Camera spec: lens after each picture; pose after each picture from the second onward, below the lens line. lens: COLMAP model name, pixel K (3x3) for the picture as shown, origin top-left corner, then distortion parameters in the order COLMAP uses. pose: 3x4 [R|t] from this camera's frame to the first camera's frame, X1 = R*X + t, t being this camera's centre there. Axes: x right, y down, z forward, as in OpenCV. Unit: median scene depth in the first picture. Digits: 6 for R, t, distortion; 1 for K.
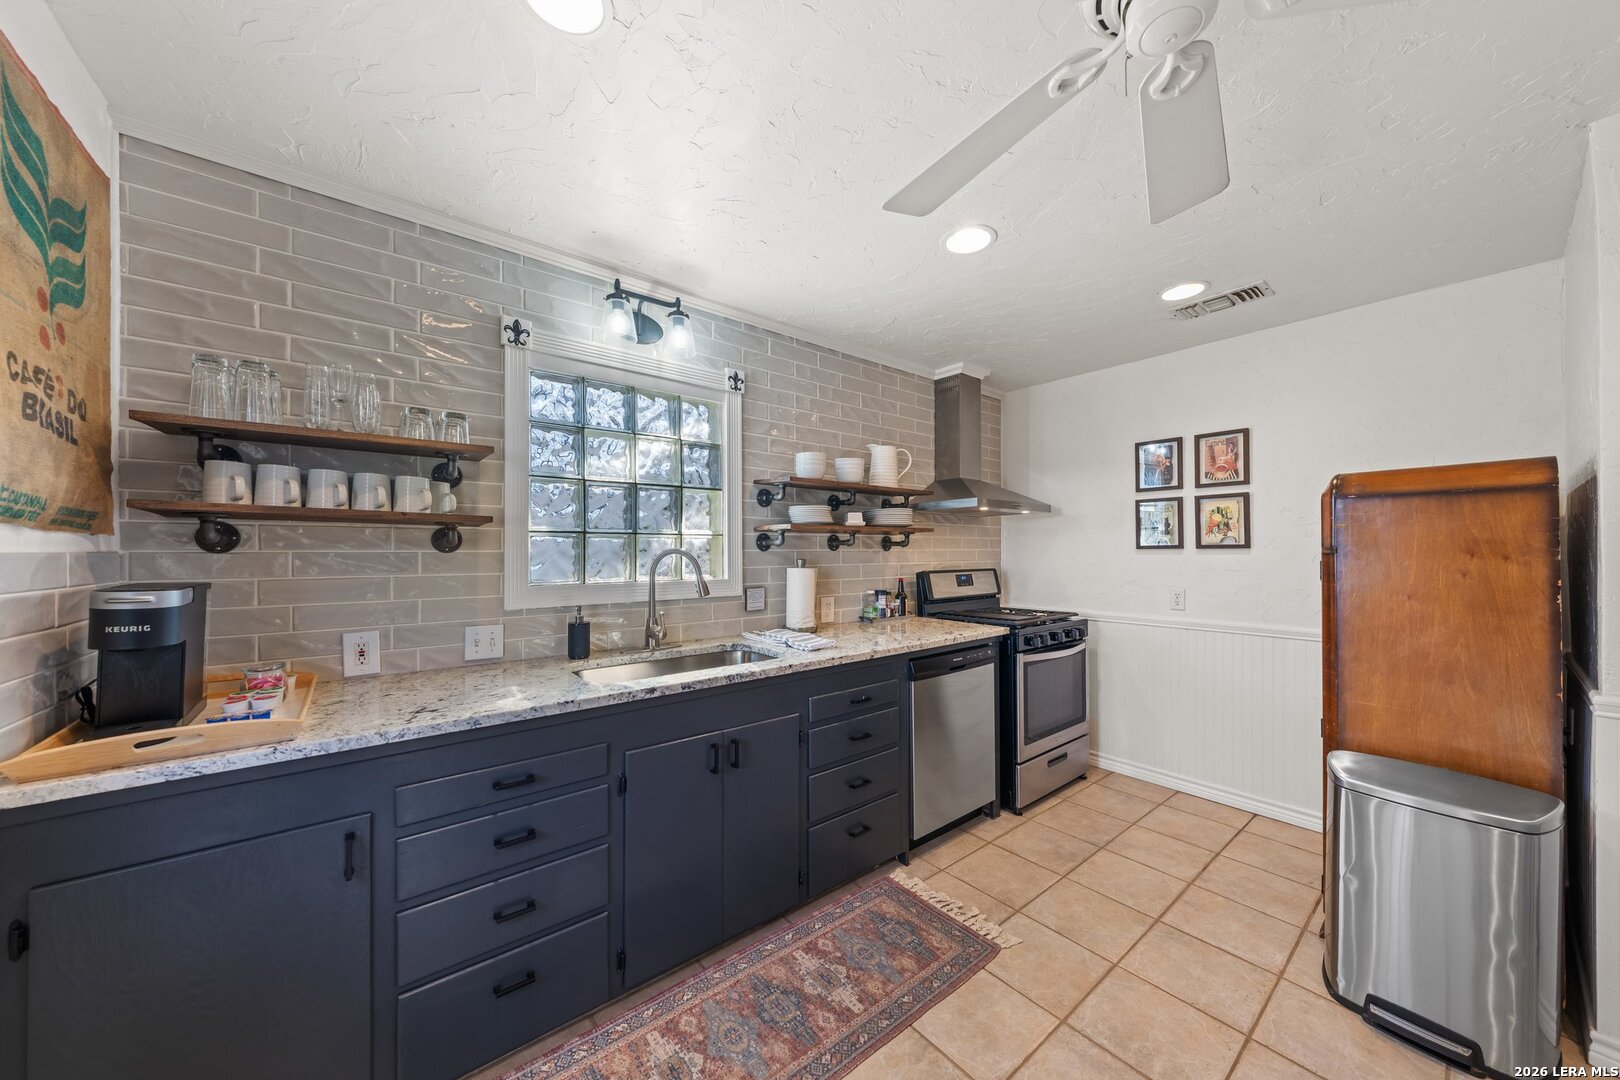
lens RADIAL K [[549.5, 0, 816.8], [0, 549.5, 548.0], [0, 0, 1]] dist [-0.004569, 0.000351]
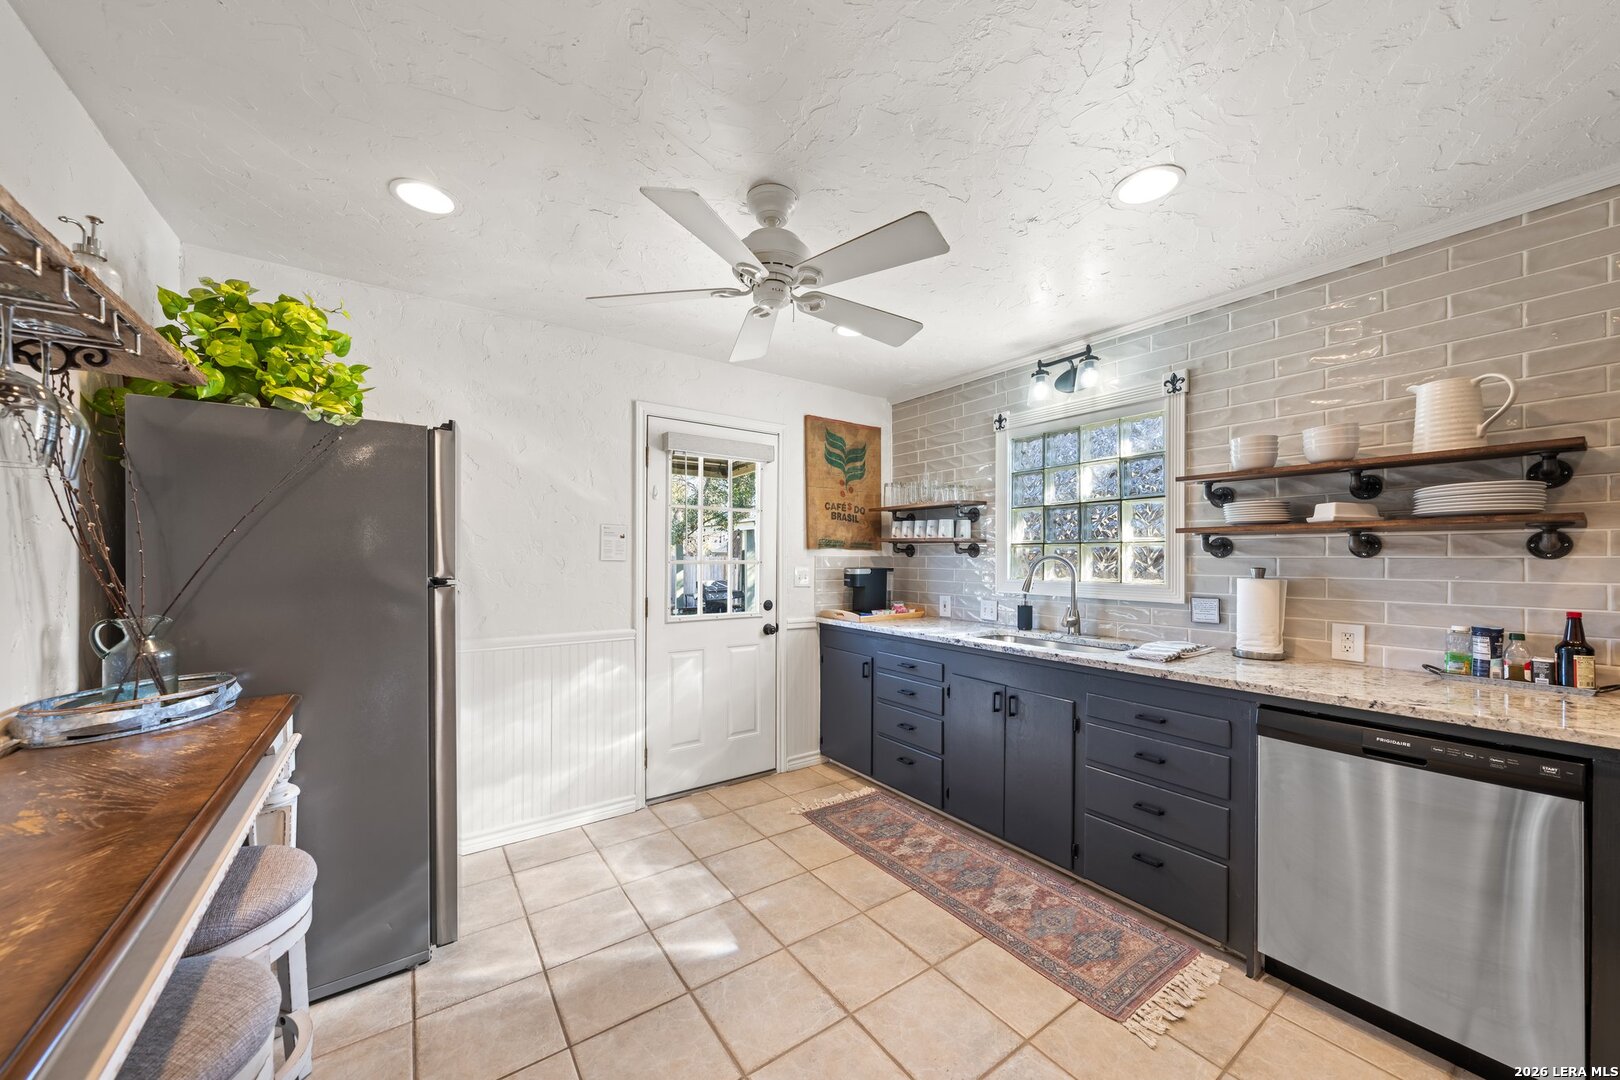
lens RADIAL K [[574.5, 0, 805.7], [0, 574.5, 556.0], [0, 0, 1]] dist [-0.001194, -0.000371]
pose [[-0.065728, -0.001081, -0.997837, 1.106122], [0.000137, 0.999999, -0.001093, 0.005162], [0.997838, -0.000209, -0.065728, 0.501813]]
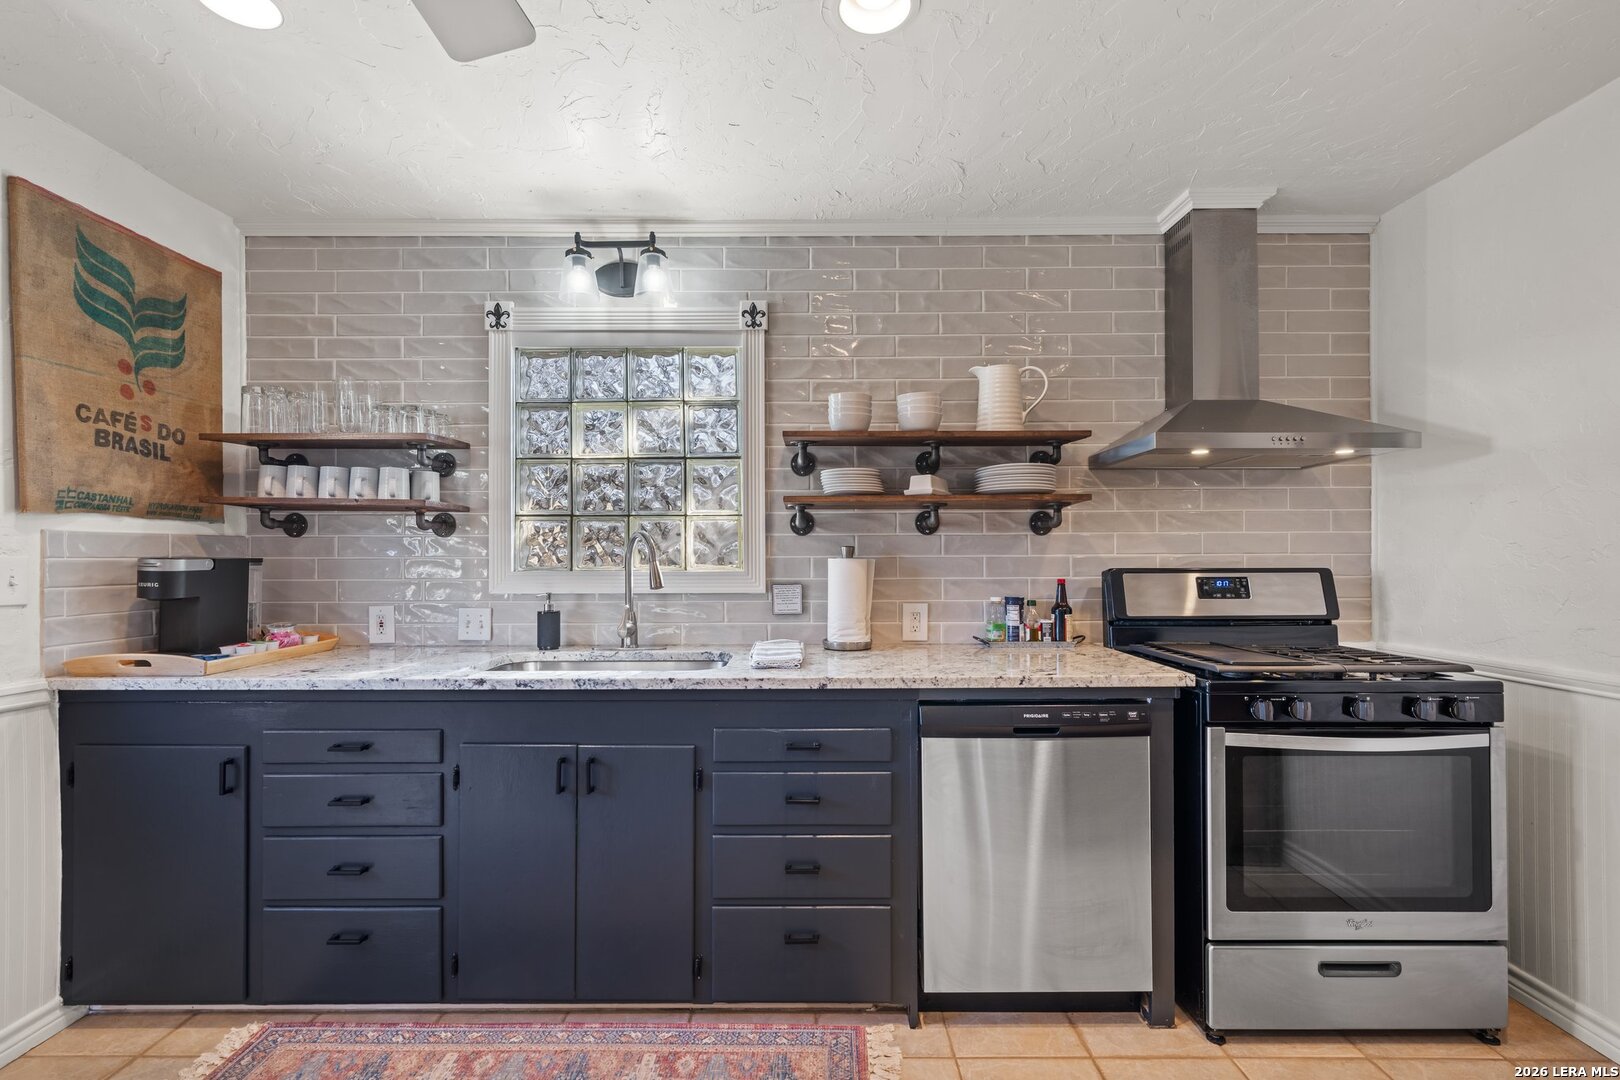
lens RADIAL K [[718.9, 0, 812.1], [0, 718.9, 550.1], [0, 0, 1]] dist [0.000290, -0.000502]
pose [[0.776864, -0.004436, -0.629653, 0.669651], [0.004557, 0.999989, -0.001422, 0.034496], [0.629652, -0.001764, 0.776875, 0.321193]]
